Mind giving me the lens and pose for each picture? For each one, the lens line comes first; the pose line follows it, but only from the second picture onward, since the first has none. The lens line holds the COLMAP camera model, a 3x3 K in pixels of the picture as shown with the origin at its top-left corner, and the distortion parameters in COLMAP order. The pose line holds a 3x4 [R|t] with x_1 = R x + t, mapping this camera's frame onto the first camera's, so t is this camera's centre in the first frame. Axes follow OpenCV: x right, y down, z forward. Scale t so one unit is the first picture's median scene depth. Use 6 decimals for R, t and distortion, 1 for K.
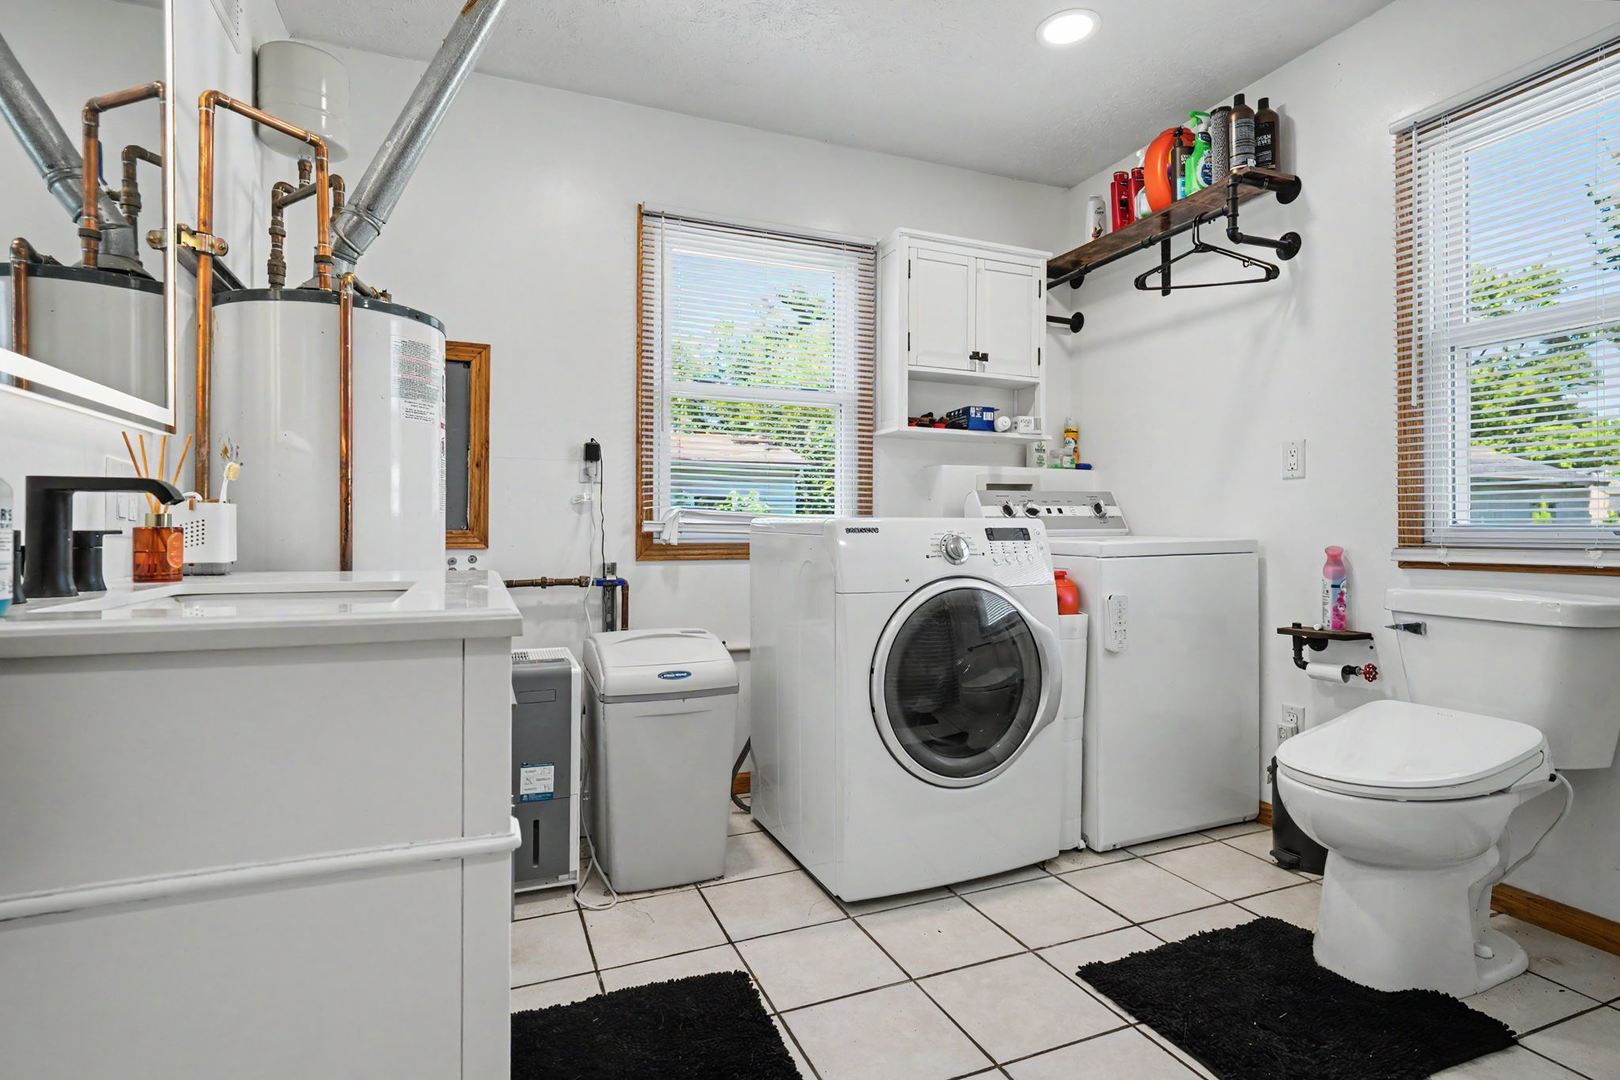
lens RADIAL K [[805.7, 0, 809.4], [0, 805.7, 533.0], [0, 0, 1]] dist [0.003116, 0.000950]
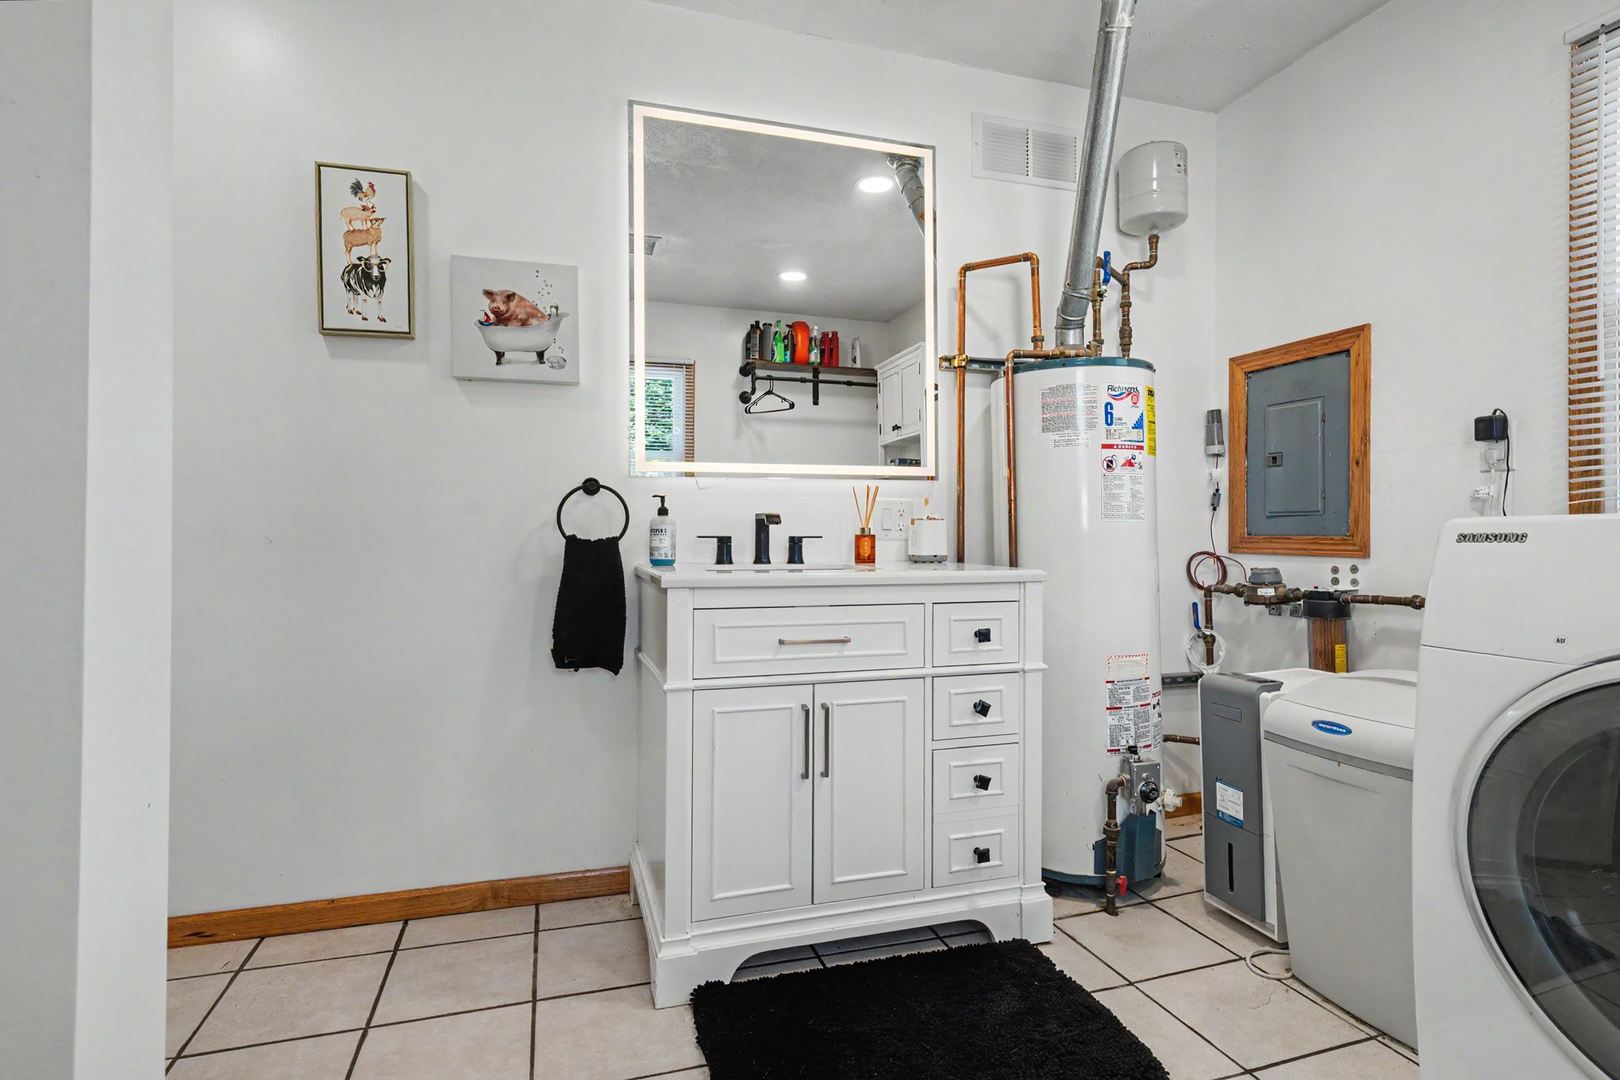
lens RADIAL K [[805.7, 0, 809.4], [0, 805.7, 533.0], [0, 0, 1]] dist [0.003116, 0.000950]
pose [[-0.056900, -0.002788, -0.998376, 0.508480], [-0.003854, 0.999989, -0.002573, -0.002765], [0.998372, 0.003702, -0.056911, 0.449037]]
